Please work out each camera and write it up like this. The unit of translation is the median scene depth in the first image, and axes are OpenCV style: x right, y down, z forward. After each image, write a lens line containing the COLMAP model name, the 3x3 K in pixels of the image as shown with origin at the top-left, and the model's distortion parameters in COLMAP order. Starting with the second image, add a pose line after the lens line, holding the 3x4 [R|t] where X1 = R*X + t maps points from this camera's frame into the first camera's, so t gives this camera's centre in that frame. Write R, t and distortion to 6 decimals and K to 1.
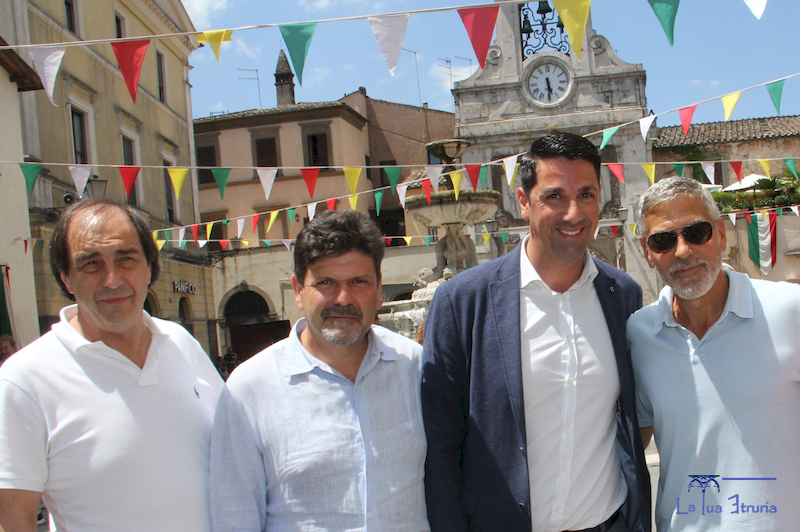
lens RADIAL K [[1745.8, 0, 400.0], [0, 1745.8, 266.0], [0, 0, 1]] dist [0.028211, 0.096936]
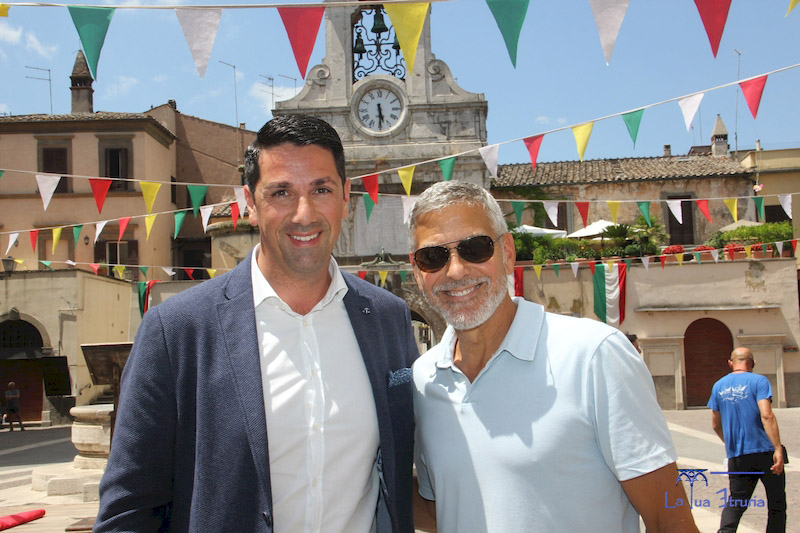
lens RADIAL K [[2235.8, 0, 400.0], [0, 2235.8, 266.5], [0, 0, 1]] dist [-0.034785, 9.505499]
pose [[0.993909, 0.054401, 0.095841, -0.010595], [-0.053150, 0.998465, -0.015561, -0.005874], [-0.096541, 0.010373, 0.995275, -0.143812]]
